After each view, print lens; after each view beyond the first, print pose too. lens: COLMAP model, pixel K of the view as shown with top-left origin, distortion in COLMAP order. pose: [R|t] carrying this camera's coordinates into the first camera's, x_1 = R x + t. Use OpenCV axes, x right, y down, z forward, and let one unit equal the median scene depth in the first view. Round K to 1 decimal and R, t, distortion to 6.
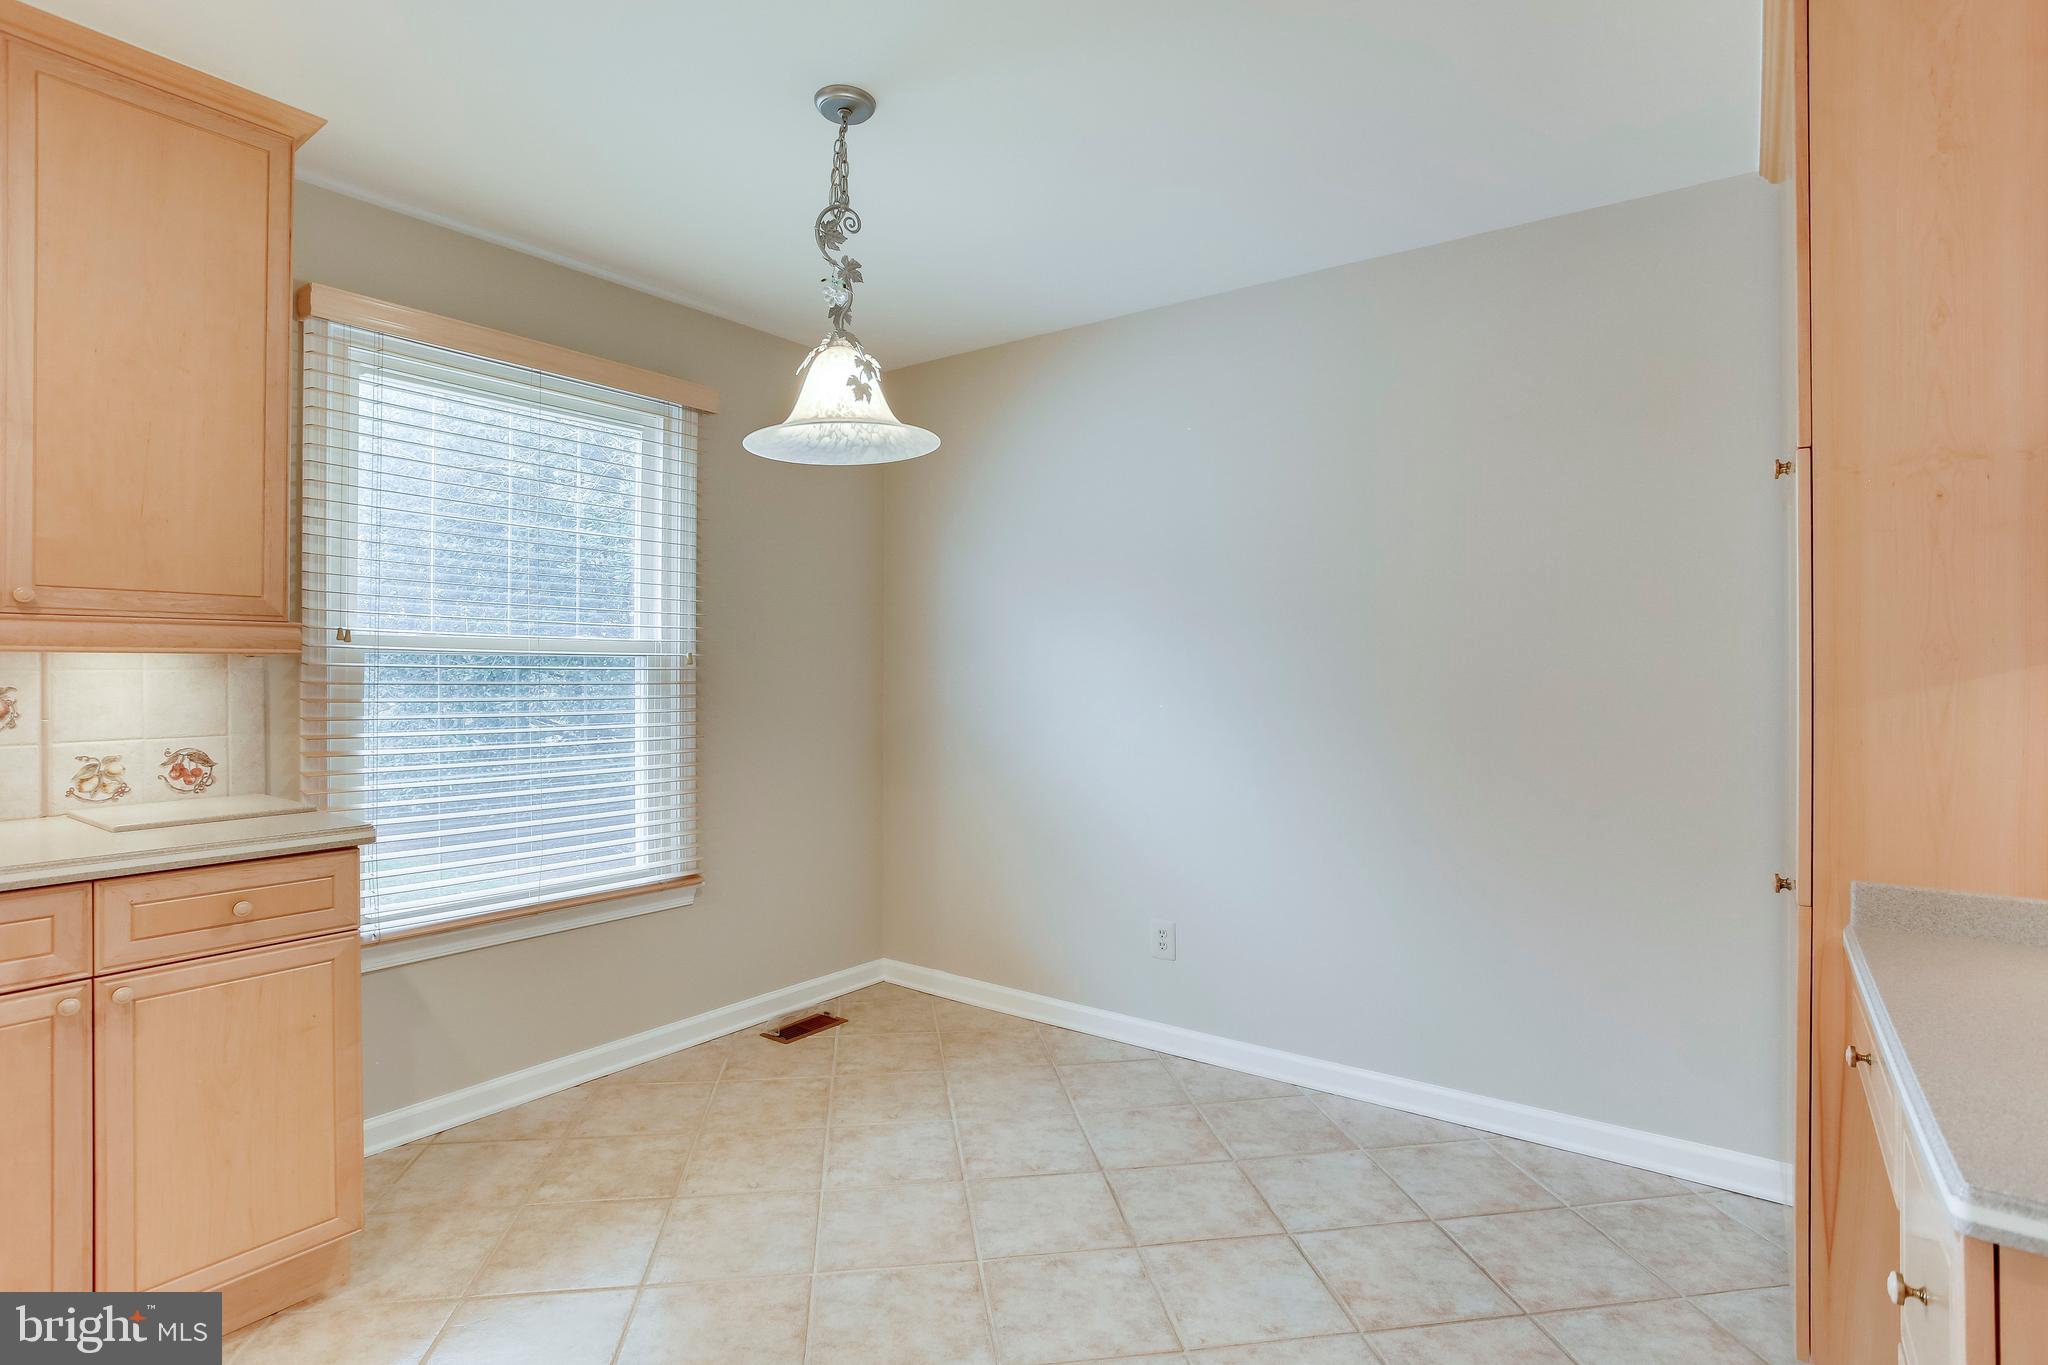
lens RADIAL K [[1003.4, 0, 1032.9], [0, 1003.4, 669.1], [0, 0, 1]] dist [-0.147076, 0.079113]
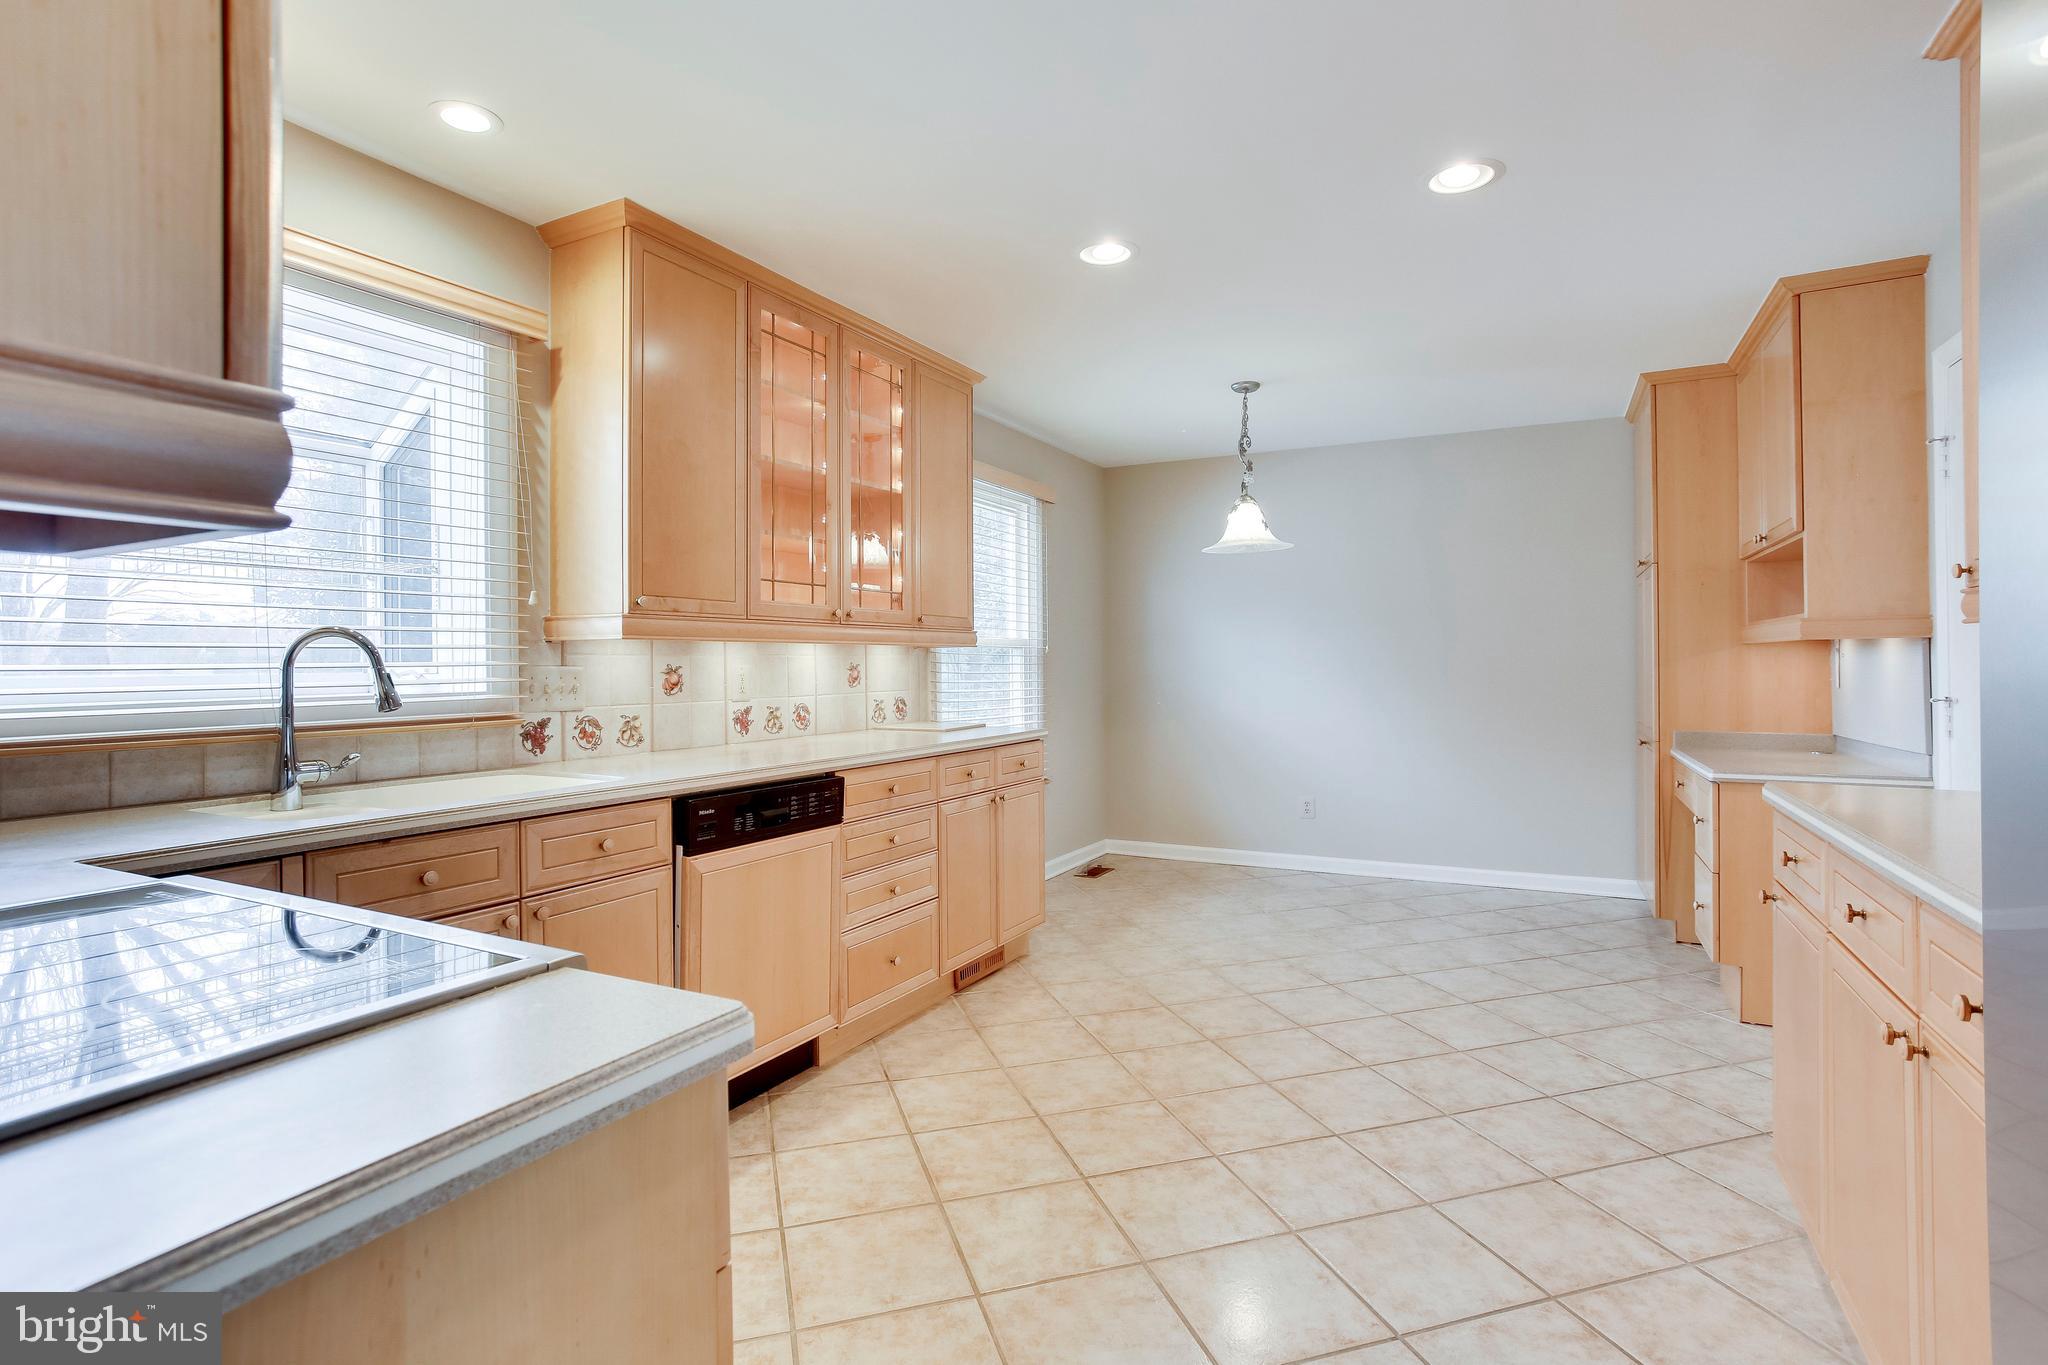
lens RADIAL K [[1000.9, 0, 1023.6], [0, 1000.9, 666.6], [0, 0, 1]] dist [-0.062892, 0.048479]
pose [[0.990530, -0.007738, 0.137076, -0.964708], [0.006854, 0.999953, 0.006916, 0.011678], [-0.137123, -0.005911, 0.990536, -1.077777]]
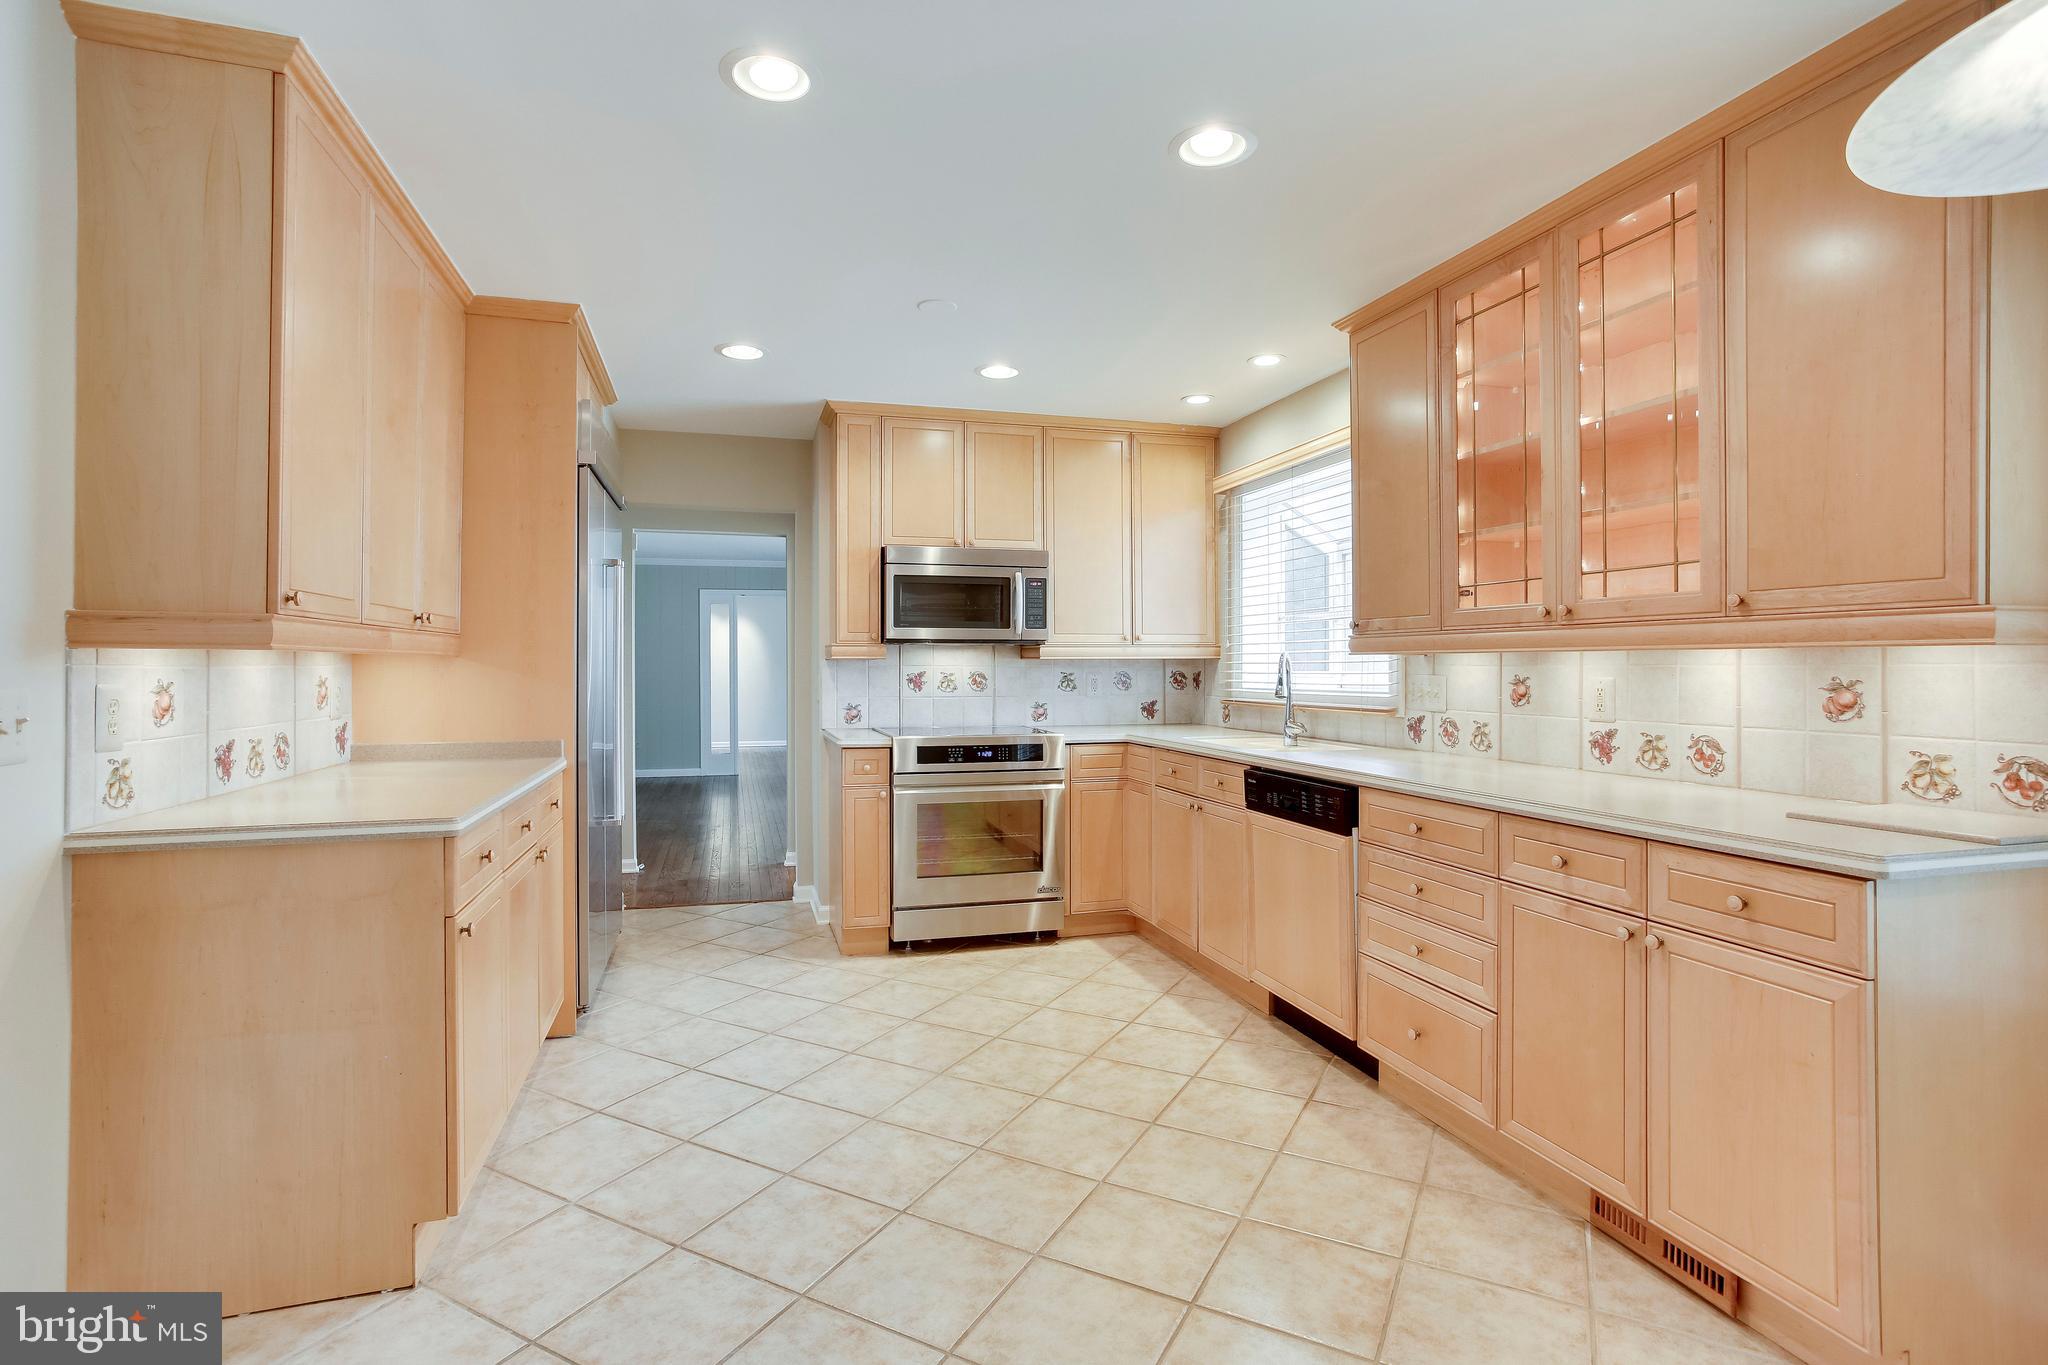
lens RADIAL K [[1000.9, 0, 1023.6], [0, 1000.9, 666.6], [0, 0, 1]] dist [-0.062892, 0.048479]
pose [[-0.610138, 0.001292, -0.792294, 0.370166], [0.004059, 0.999991, -0.001495, 0.001240], [0.792285, -0.004128, -0.610137, 0.858819]]
